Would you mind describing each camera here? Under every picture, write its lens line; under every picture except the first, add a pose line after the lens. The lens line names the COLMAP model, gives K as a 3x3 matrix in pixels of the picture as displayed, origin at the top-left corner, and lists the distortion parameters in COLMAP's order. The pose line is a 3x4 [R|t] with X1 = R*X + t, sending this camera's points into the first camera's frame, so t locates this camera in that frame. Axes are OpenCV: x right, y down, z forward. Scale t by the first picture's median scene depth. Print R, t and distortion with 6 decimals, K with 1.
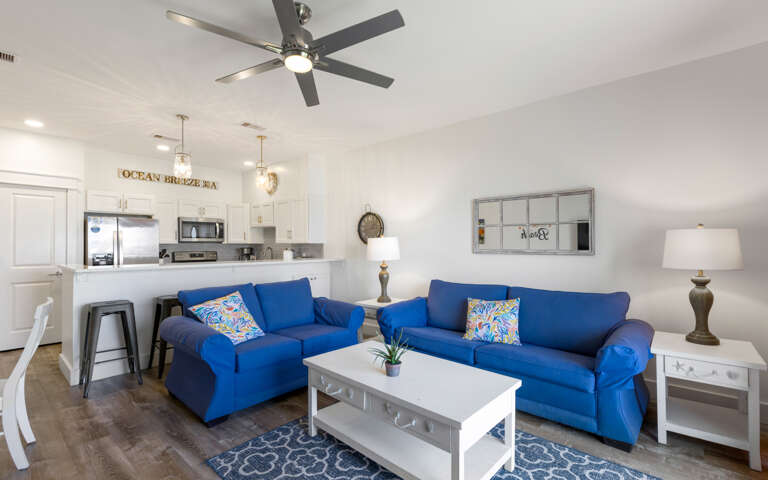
lens RADIAL K [[353.7, 0, 384.0], [0, 353.7, 240.0], [0, 0, 1]] dist [-0.000008, -0.000503]
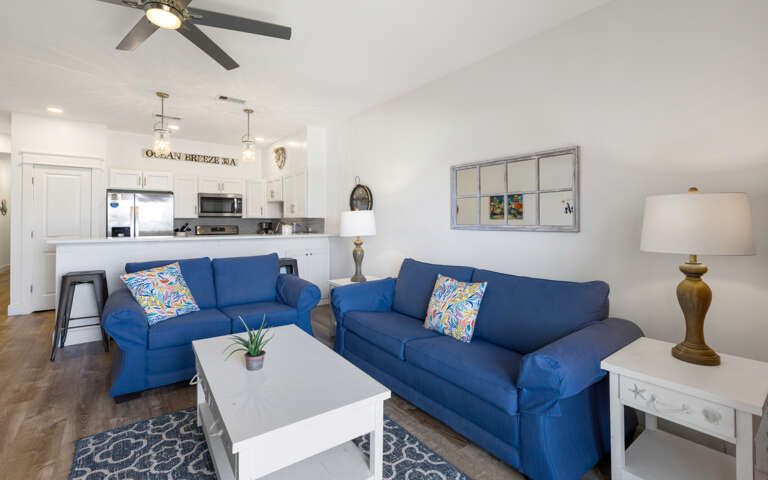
lens RADIAL K [[355.9, 0, 384.0], [0, 355.9, 216.1], [0, 0, 1]] dist [0.000627, -0.000258]
pose [[0.978029, 0.000639, -0.208469, 0.259520], [-0.000792, 0.999999, -0.000650, 0.006265], [0.208468, 0.000801, 0.978029, 0.111034]]
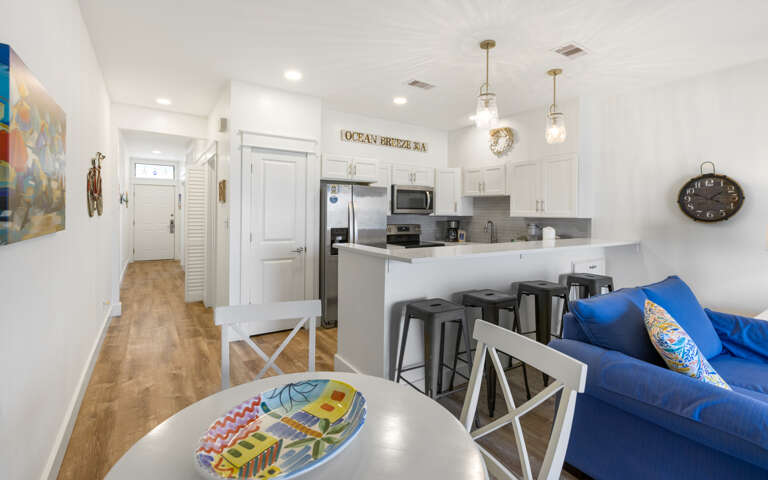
lens RADIAL K [[355.1, 0, 377.6], [0, 355.1, 211.6], [0, 0, 1]] dist [0.004402, 0.000484]
pose [[0.963692, 0.010276, -0.266817, -0.547672], [-0.007941, 0.999920, 0.009827, -0.010831], [0.266896, -0.007352, 0.963697, 0.222218]]
